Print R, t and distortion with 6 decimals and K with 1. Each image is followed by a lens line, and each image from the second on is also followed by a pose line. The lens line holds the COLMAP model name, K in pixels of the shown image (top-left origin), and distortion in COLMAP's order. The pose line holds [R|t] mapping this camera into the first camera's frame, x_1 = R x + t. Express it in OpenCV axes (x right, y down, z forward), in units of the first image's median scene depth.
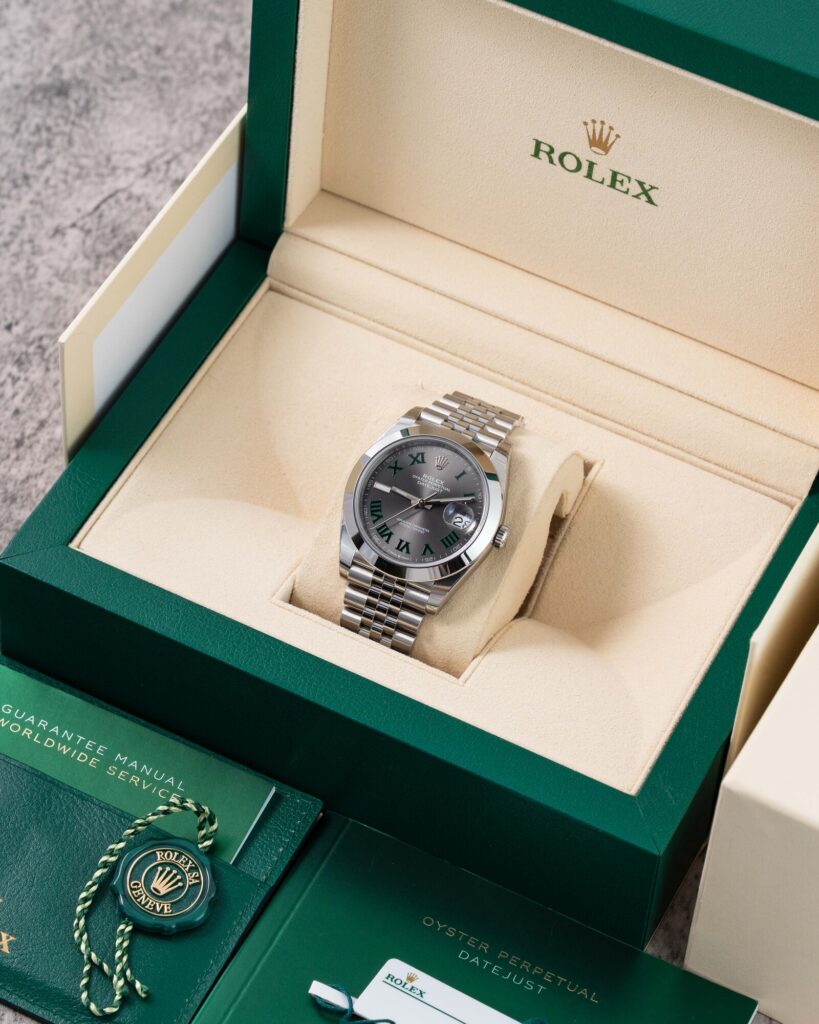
lens RADIAL K [[4458.4, 0, 409.5], [0, 4458.4, 512.0], [0, 0, 1]] dist [0.250064, -2.004195]
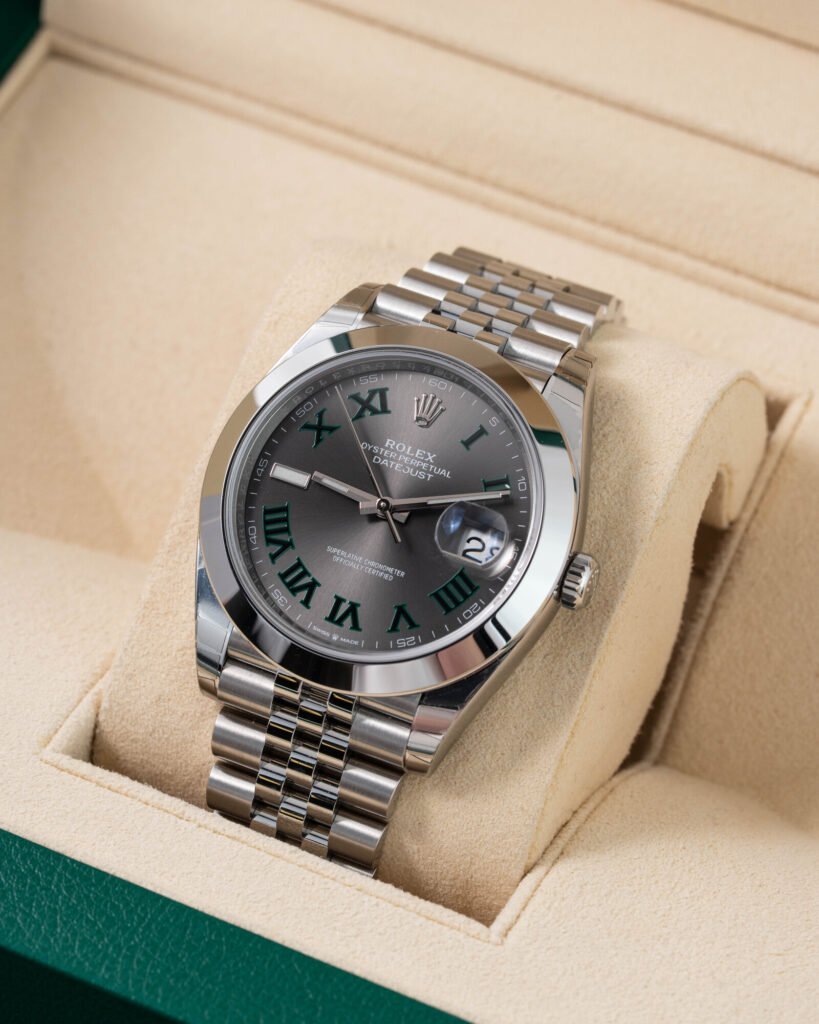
lens RADIAL K [[4458.4, 0, 409.5], [0, 4458.4, 512.0], [0, 0, 1]] dist [0.250064, -2.004195]
pose [[0.998298, -0.045676, -0.036247, 0.020240], [0.045337, 0.998921, -0.010114, 0.002693], [0.036670, 0.008454, 0.999292, 0.578890]]
